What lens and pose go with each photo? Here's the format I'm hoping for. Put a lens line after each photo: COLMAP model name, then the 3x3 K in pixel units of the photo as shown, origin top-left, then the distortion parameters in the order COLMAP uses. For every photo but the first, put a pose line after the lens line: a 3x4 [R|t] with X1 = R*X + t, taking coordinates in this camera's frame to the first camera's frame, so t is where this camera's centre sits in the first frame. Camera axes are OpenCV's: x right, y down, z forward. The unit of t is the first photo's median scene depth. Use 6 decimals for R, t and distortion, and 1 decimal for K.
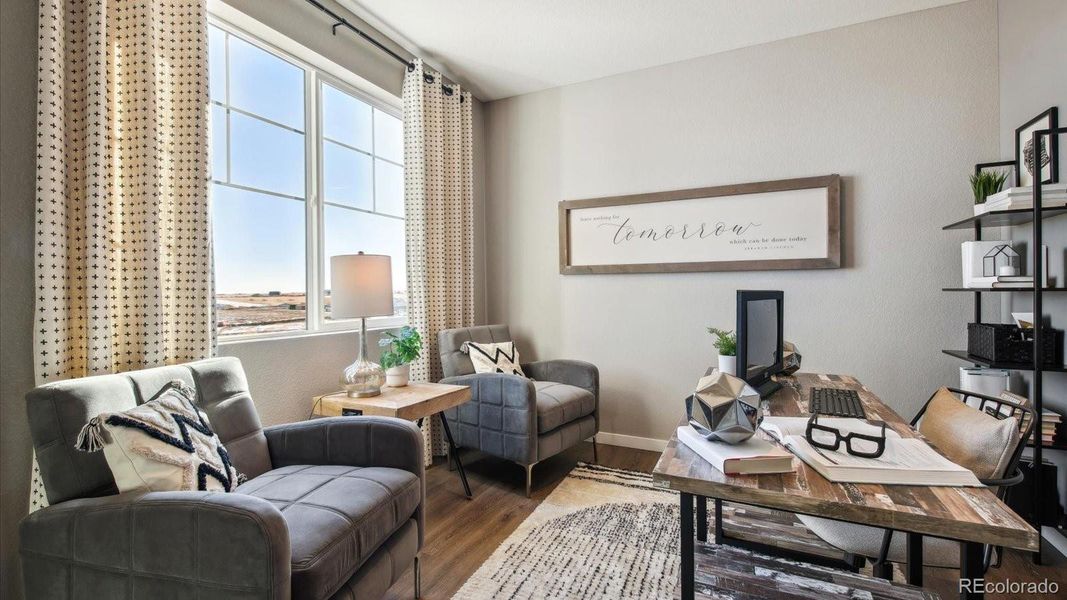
lens RADIAL K [[481.8, 0, 533.5], [0, 481.8, 298.3], [0, 0, 1]] dist [0.004487, -0.001361]
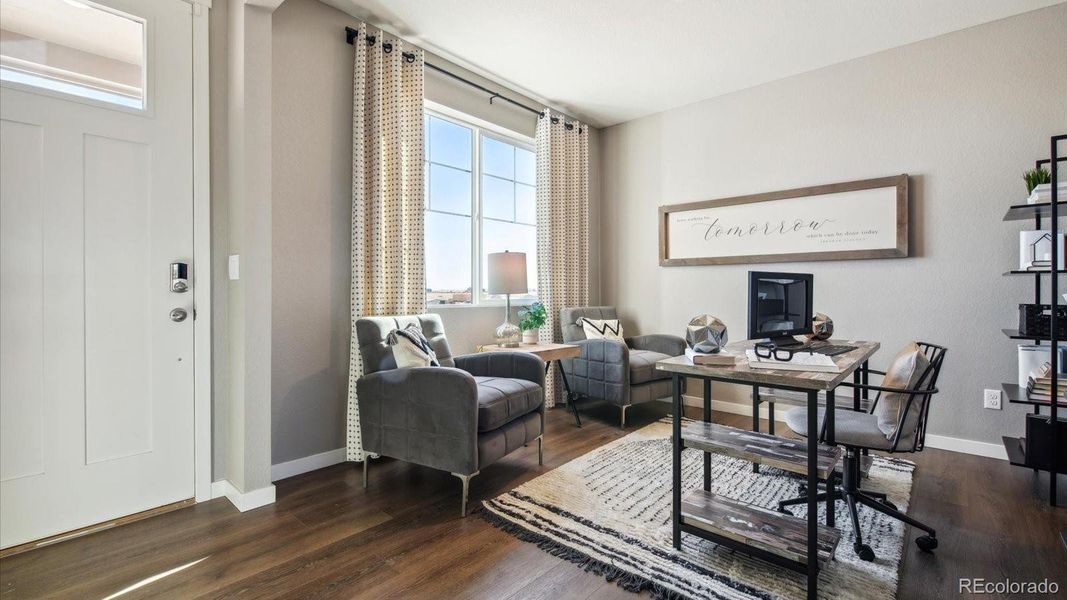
lens RADIAL K [[481.8, 0, 529.9], [0, 481.8, 295.0], [0, 0, 1]] dist [0.004487, -0.001361]
pose [[0.960590, 0.007030, -0.277879, 0.114561], [-0.007757, 0.999969, -0.001517, 0.039410], [0.277859, 0.003613, 0.960615, -0.378747]]
